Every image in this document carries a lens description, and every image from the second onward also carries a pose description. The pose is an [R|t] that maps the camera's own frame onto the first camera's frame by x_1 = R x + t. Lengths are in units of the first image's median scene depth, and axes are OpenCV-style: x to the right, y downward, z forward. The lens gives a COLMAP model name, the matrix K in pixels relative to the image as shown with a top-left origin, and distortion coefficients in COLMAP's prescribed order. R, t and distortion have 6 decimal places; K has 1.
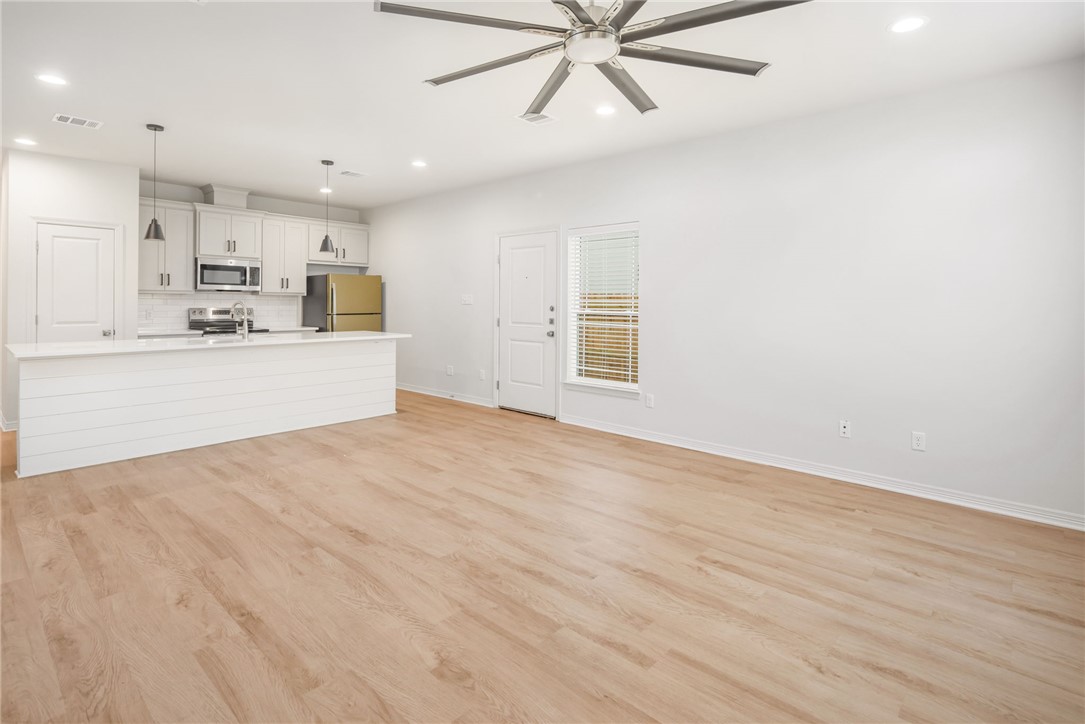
lens RADIAL K [[526.4, 0, 546.0], [0, 526.4, 360.2], [0, 0, 1]] dist [0.000469, -0.002392]
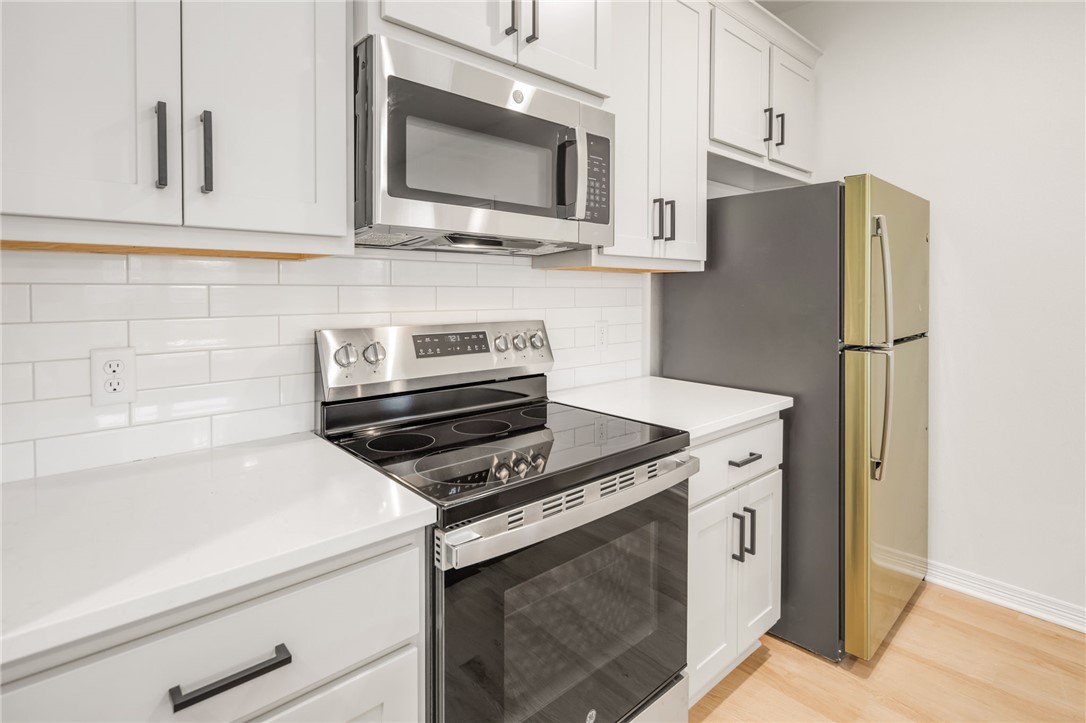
lens RADIAL K [[526.8, 0, 545.7], [0, 526.8, 356.7], [0, 0, 1]] dist [0.000469, -0.002392]
pose [[0.993706, 0.000045, -0.112018, -0.571071], [0.001169, 0.999941, 0.010776, -0.091948], [0.112012, -0.010839, 0.993648, 0.812449]]
